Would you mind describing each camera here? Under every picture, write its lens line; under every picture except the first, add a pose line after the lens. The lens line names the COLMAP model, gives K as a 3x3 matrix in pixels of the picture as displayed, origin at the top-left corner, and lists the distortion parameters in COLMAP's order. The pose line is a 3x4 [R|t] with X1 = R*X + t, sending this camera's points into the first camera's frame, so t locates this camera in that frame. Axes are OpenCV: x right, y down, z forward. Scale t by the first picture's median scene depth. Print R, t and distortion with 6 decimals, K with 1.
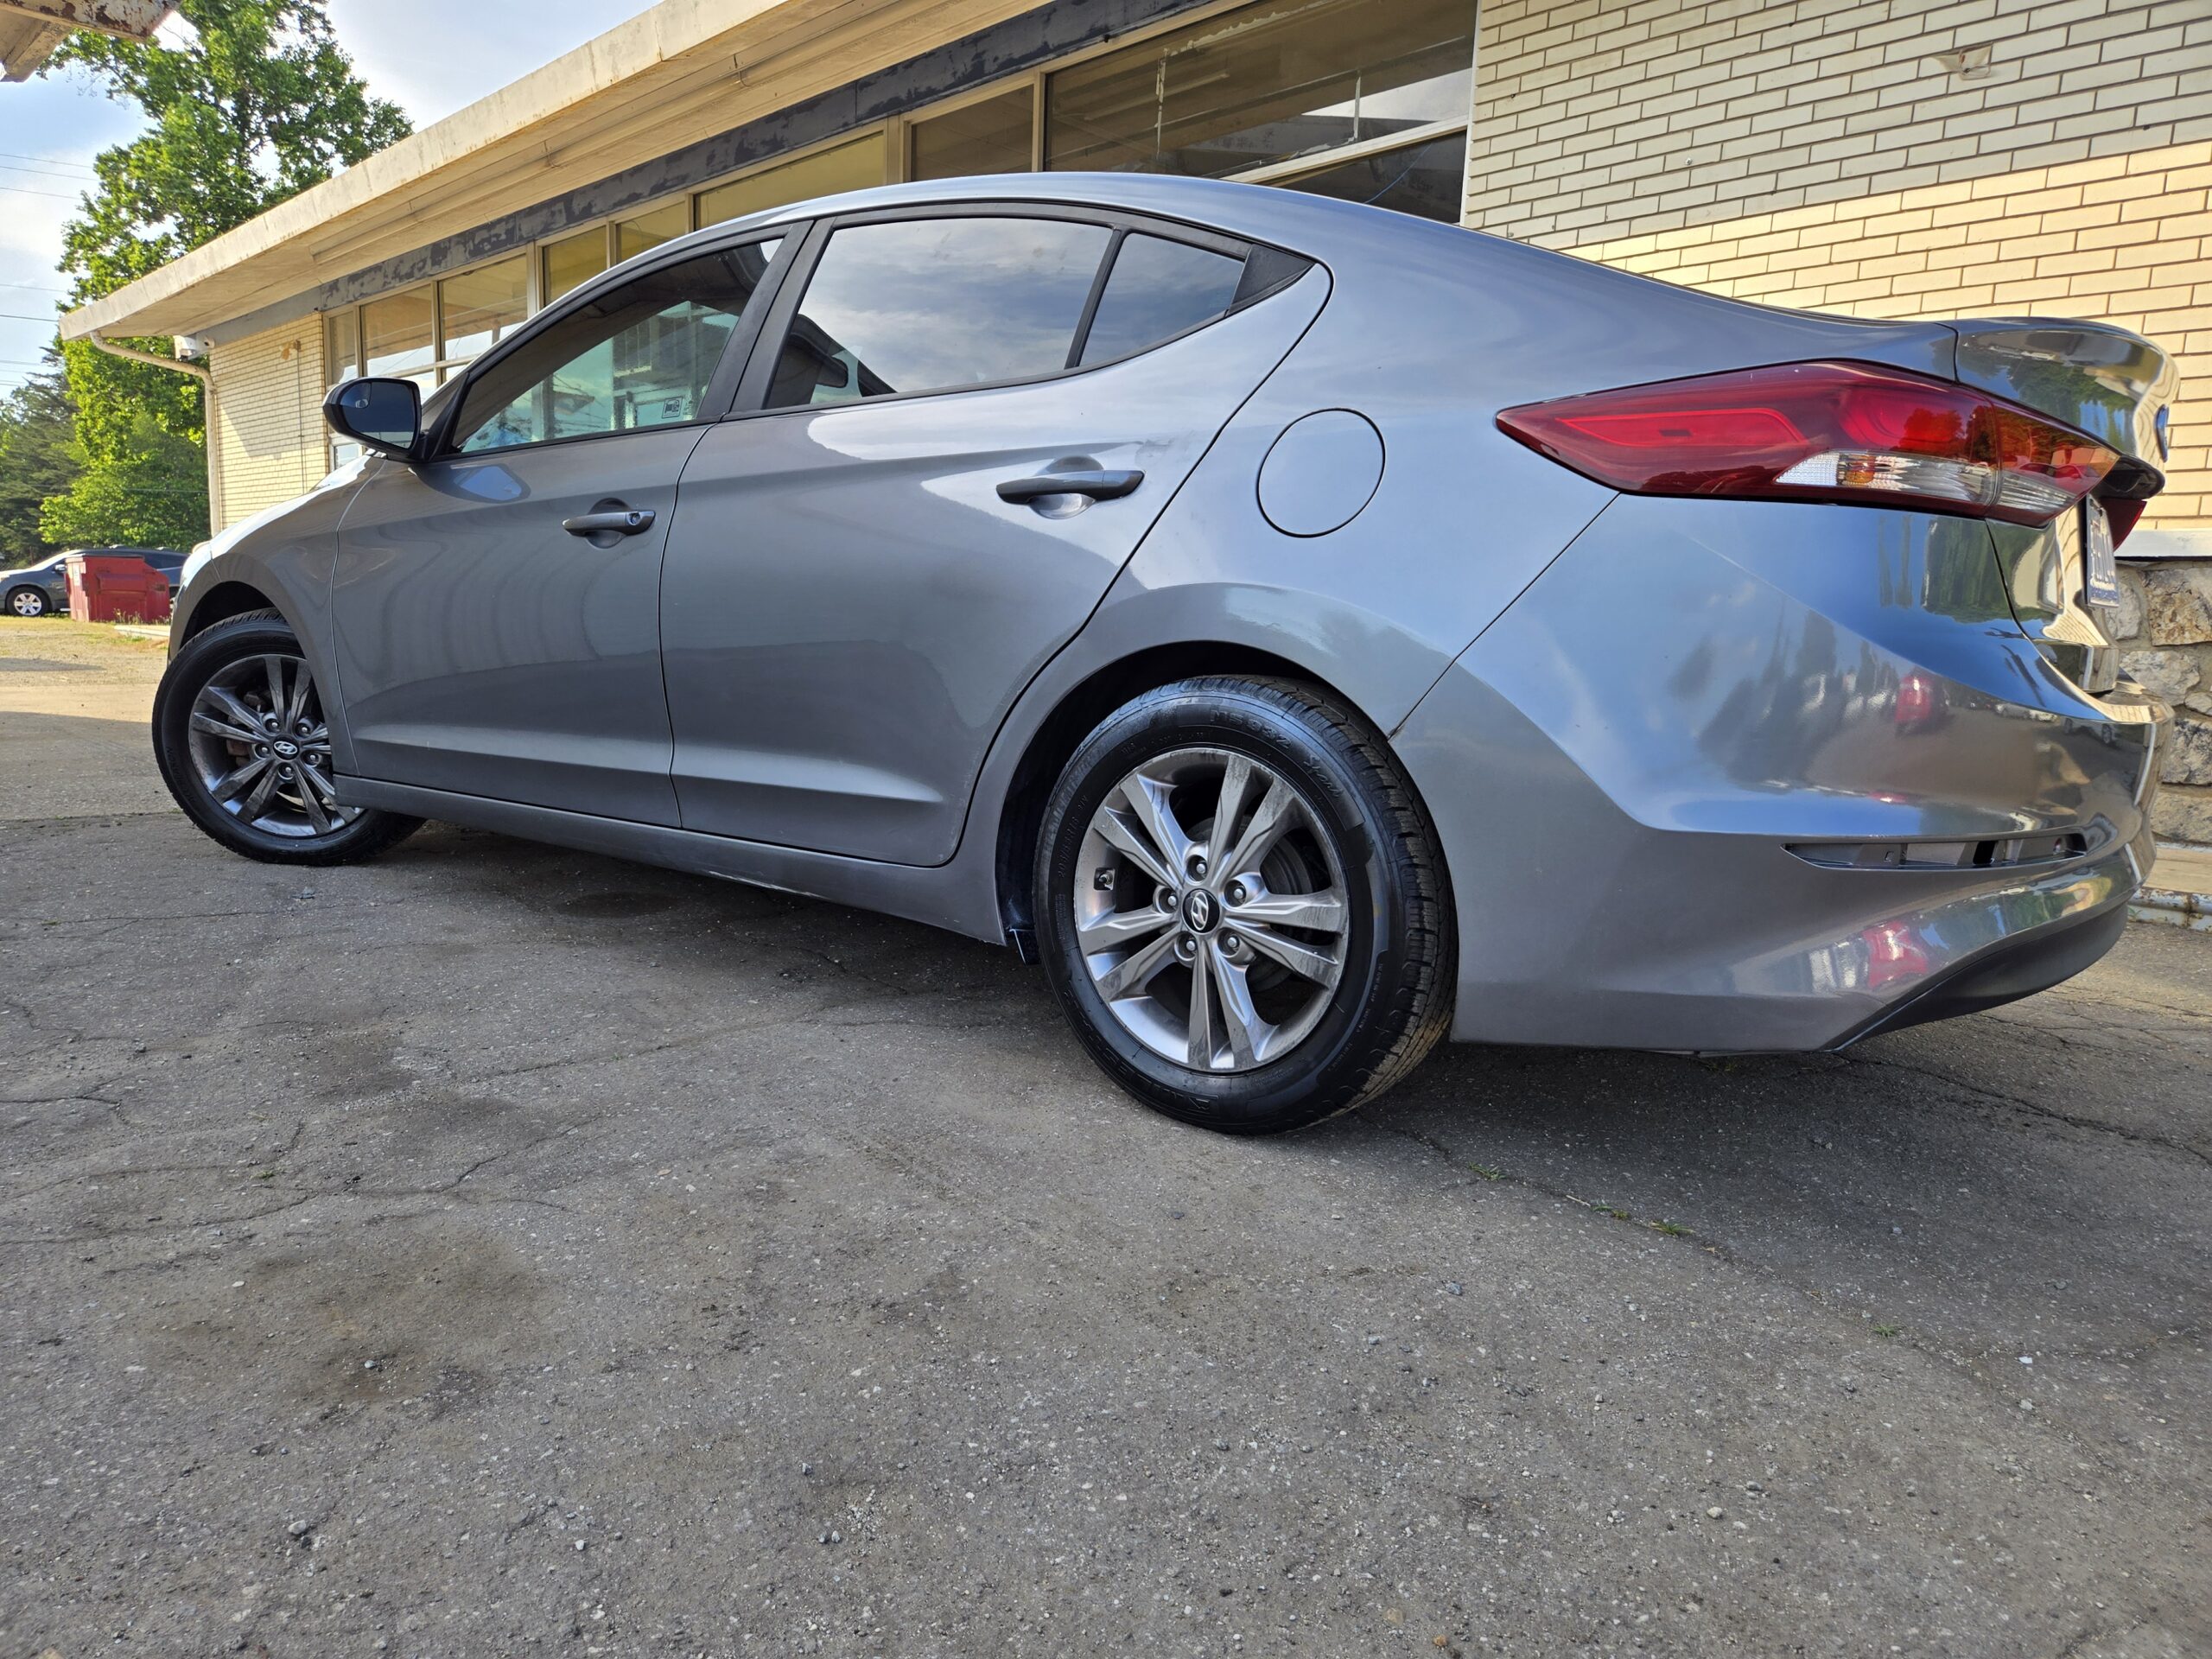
lens RADIAL K [[1479.6, 0, 1105.9], [0, 1479.6, 849.5], [0, 0, 1]] dist [0.091540, -0.083714]
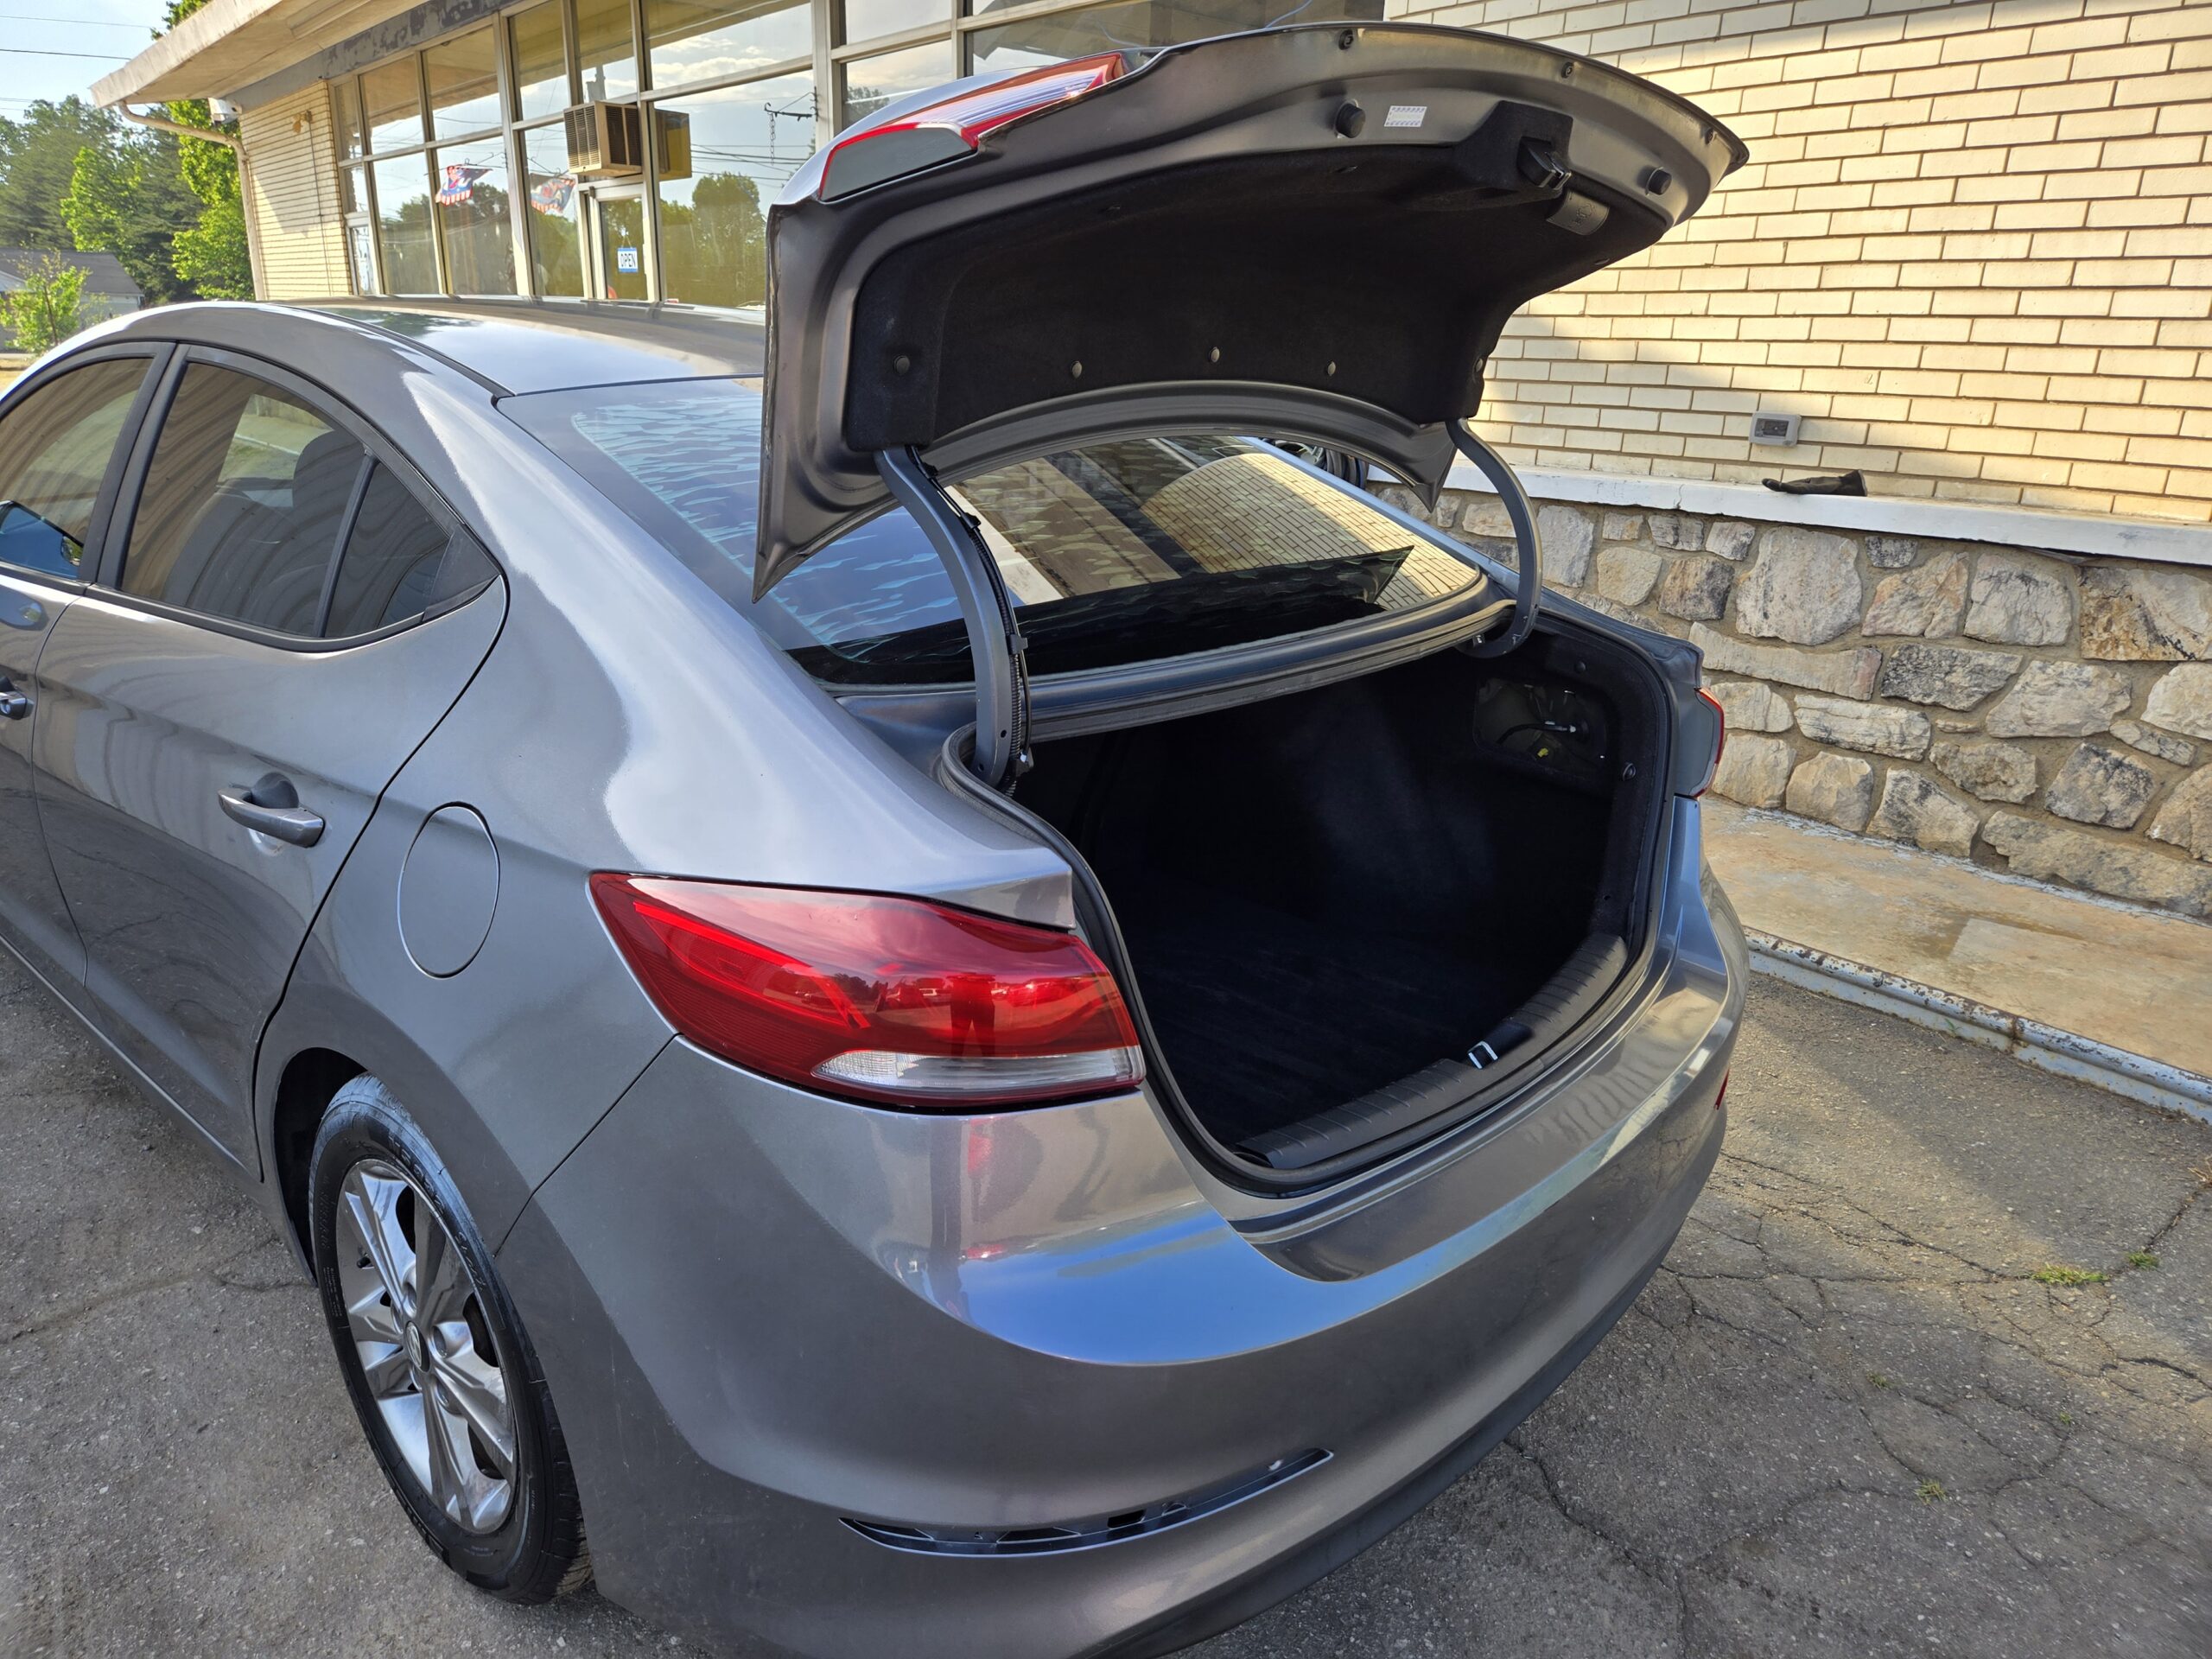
lens RADIAL K [[1512.7, 0, 1106.0], [0, 1512.7, 829.5], [0, 0, 1]] dist [0.003855, 0.002528]
pose [[0.994548, 0.022736, -0.101769, 0.229000], [-0.004855, 0.984979, 0.172607, -0.170572], [0.104165, -0.171172, 0.979719, 0.105824]]
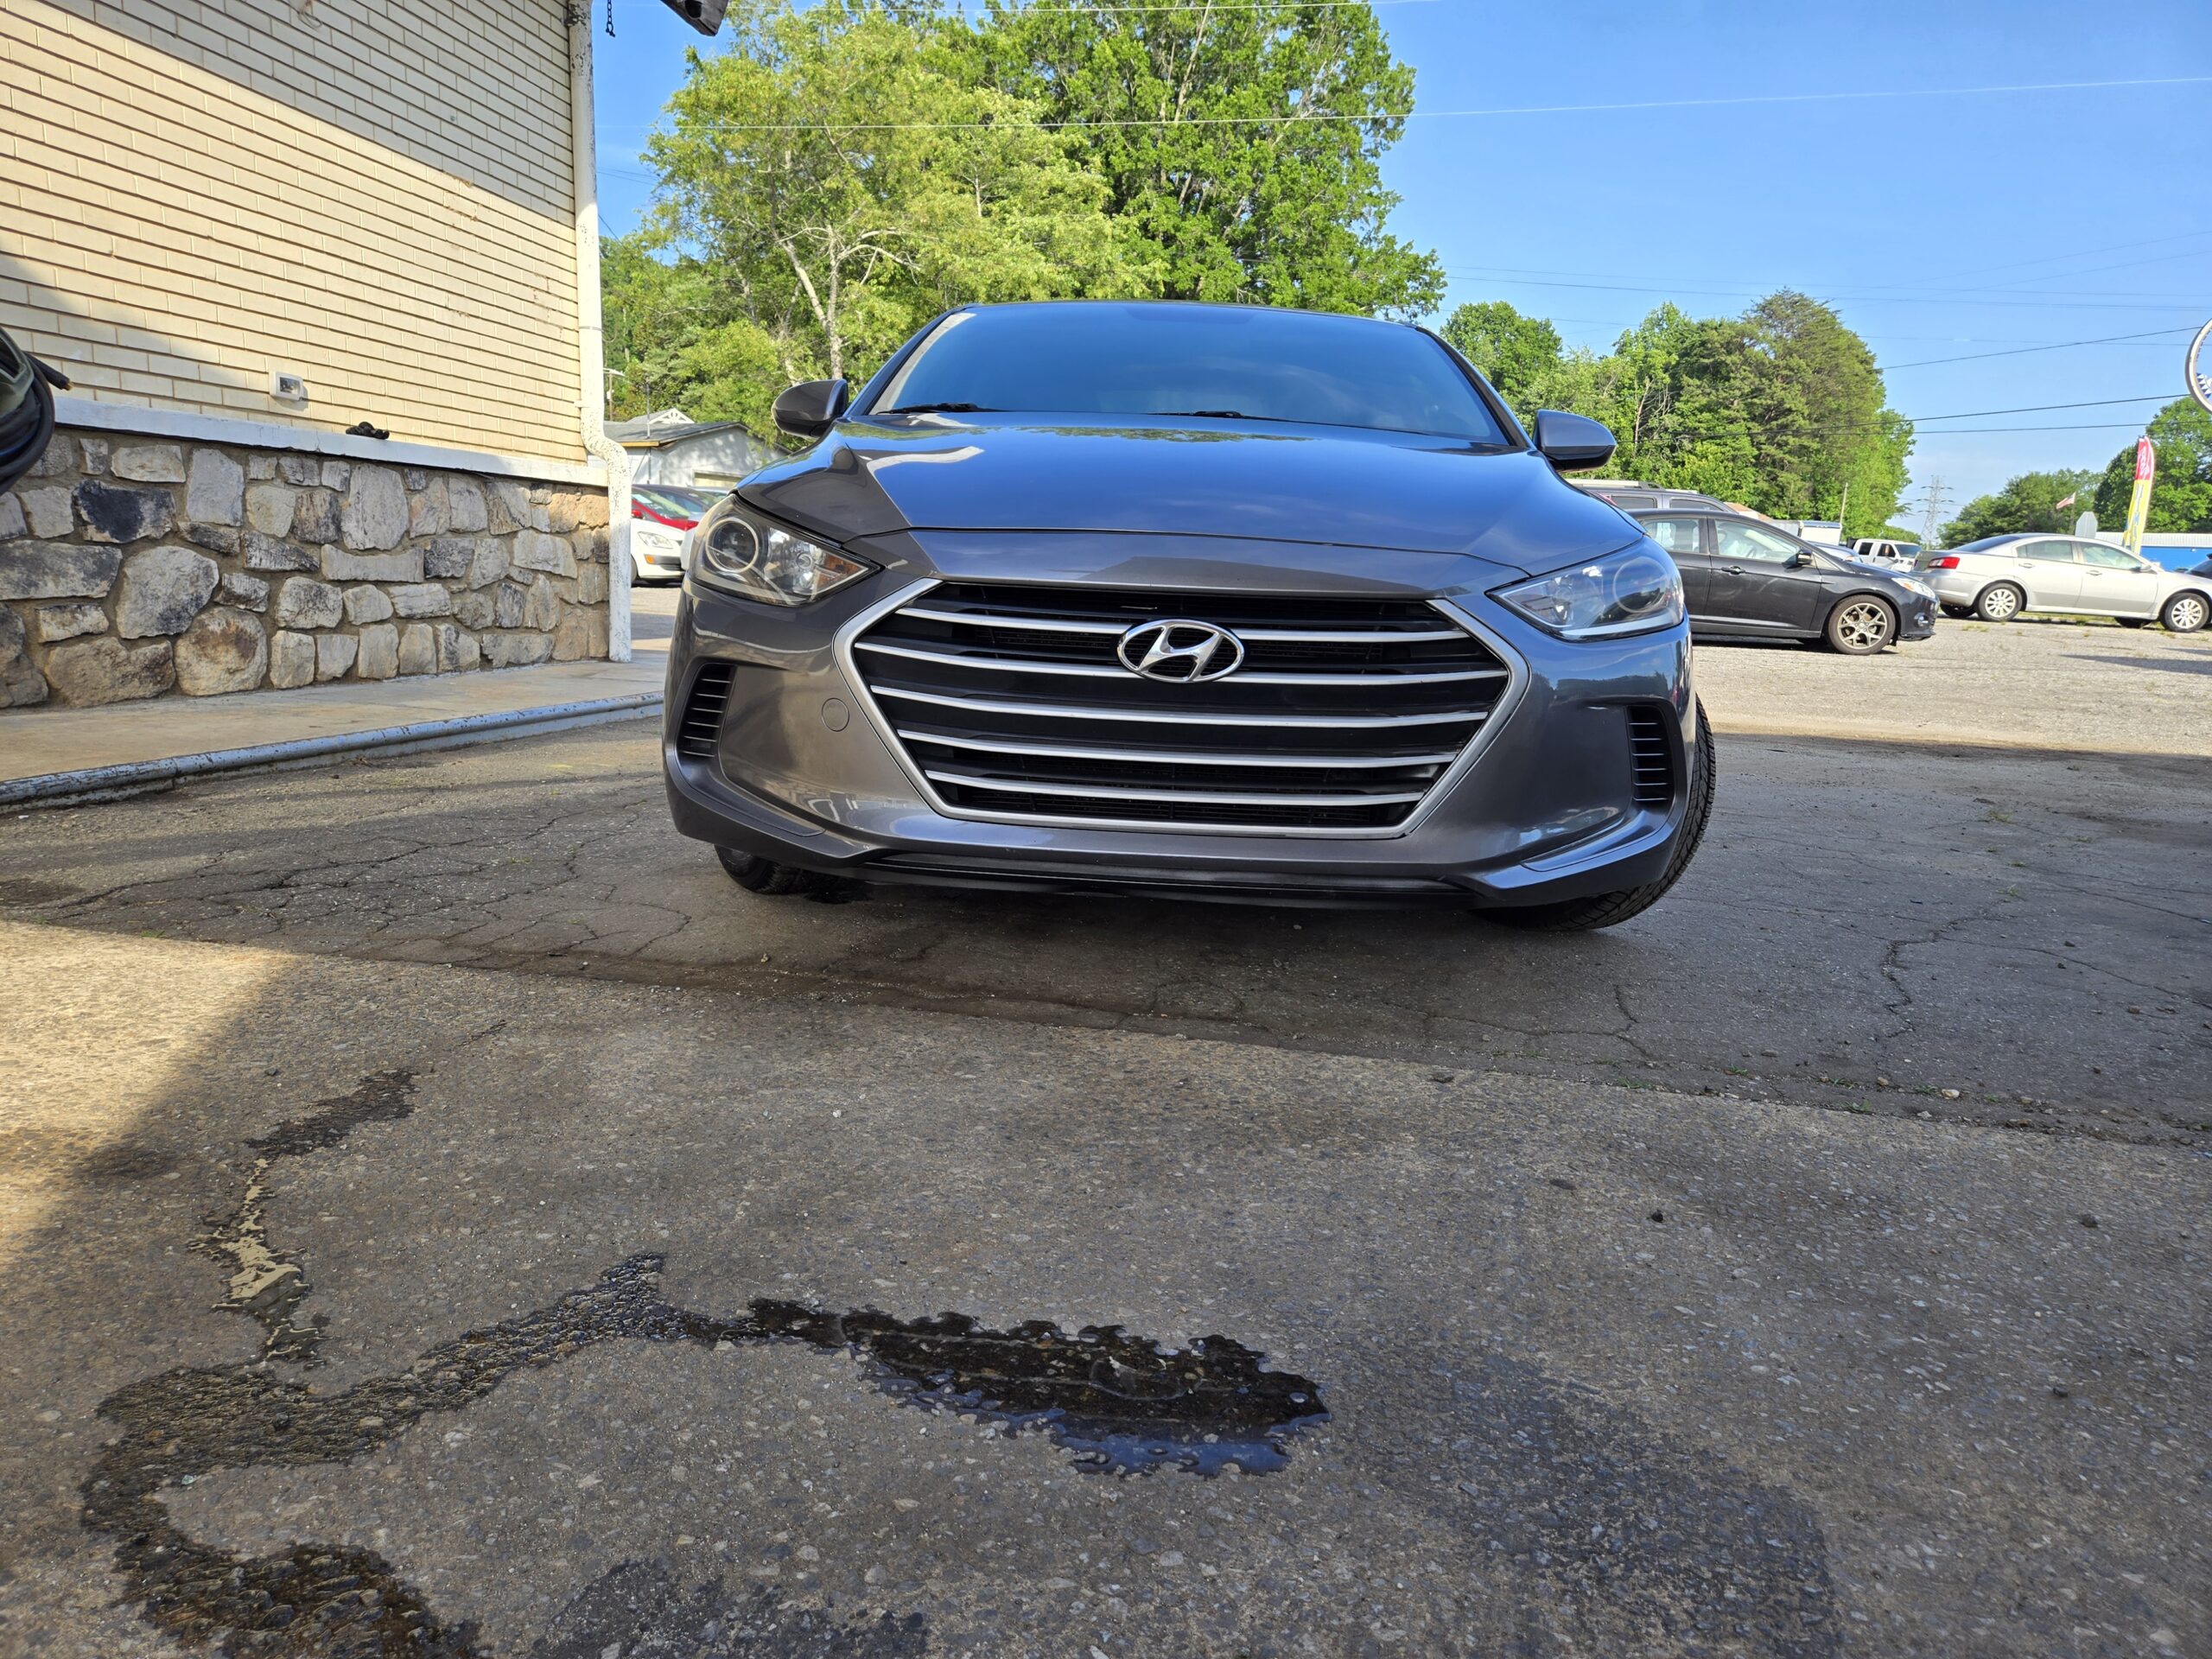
lens RADIAL K [[1509.3, 0, 1104.0], [0, 1509.3, 855.4], [0, 0, 1]] dist [0.058561, -0.053524]
pose [[-0.554797, -0.212667, 0.804347, -0.833532], [0.045770, 0.957513, 0.284733, -0.215055], [-0.830726, 0.194784, -0.521492, 1.263099]]
